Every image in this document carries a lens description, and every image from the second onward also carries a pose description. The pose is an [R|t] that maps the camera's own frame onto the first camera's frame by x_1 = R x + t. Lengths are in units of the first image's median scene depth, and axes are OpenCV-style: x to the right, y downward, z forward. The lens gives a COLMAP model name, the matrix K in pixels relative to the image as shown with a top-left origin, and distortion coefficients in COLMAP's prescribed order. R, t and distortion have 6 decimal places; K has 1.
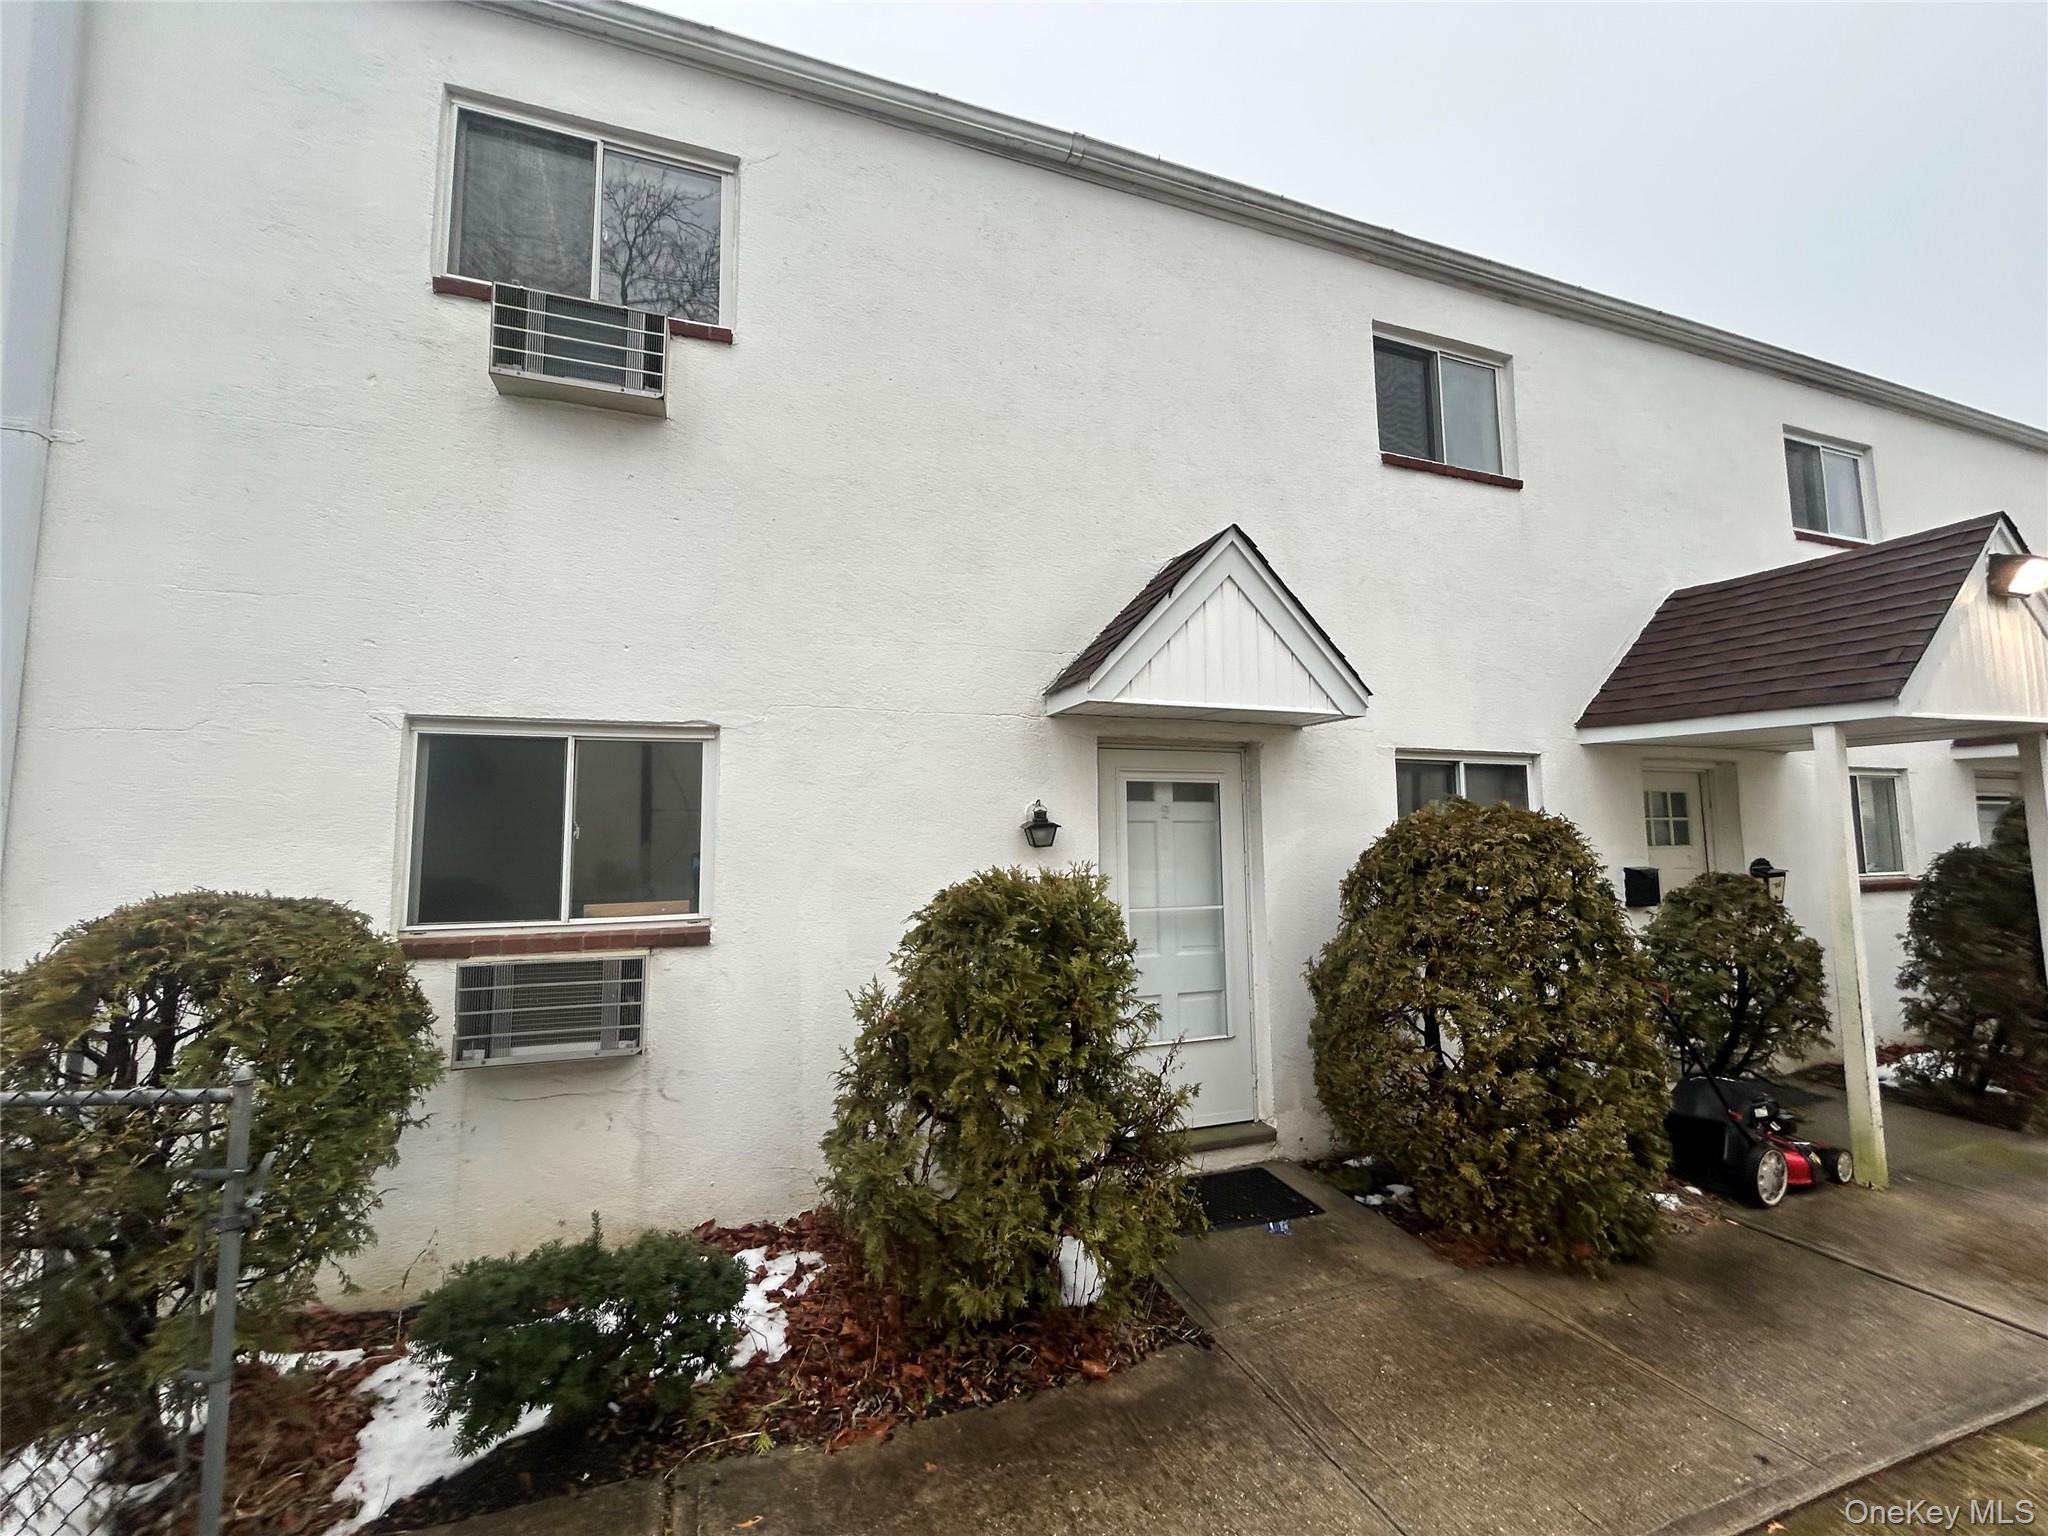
lens RADIAL K [[825.7, 0, 1024.0], [0, 825.7, 768.0], [0, 0, 1]] dist [-0.003403, 0.002624]
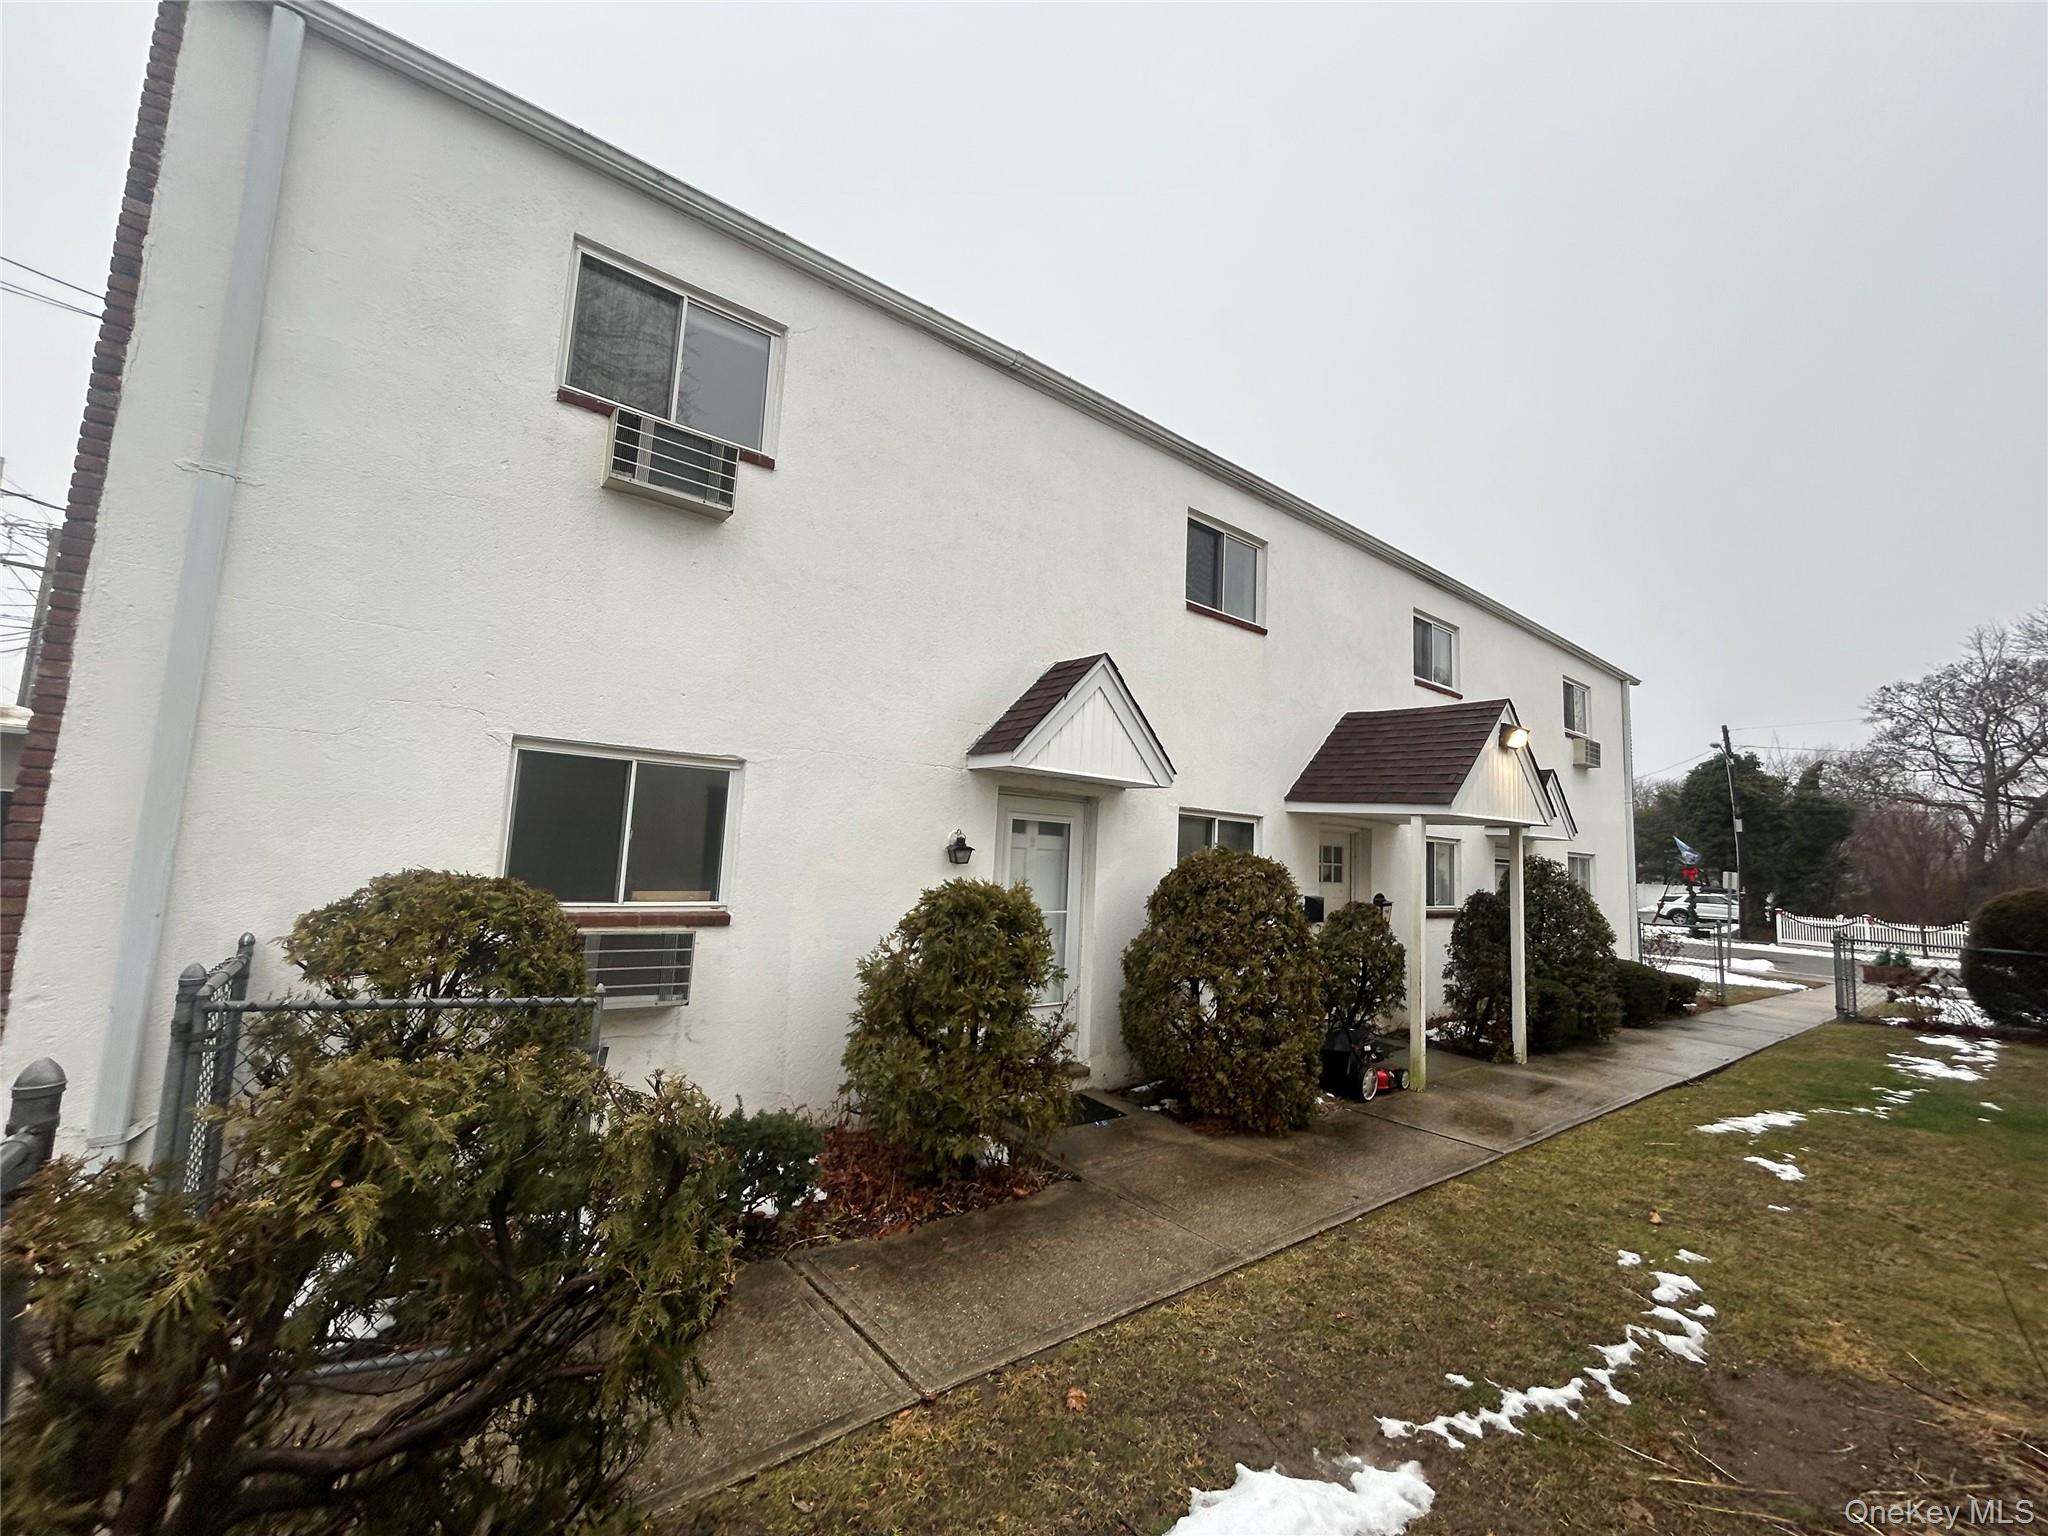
lens RADIAL K [[837.2, 0, 1024.0], [0, 837.2, 768.0], [0, 0, 1]] dist [0.000971, -0.000090]
pose [[0.945704, 0.089476, 0.312472, -0.349134], [-0.086955, 0.995969, -0.022023, -0.045731], [-0.313183, -0.006344, 0.949672, -0.393410]]
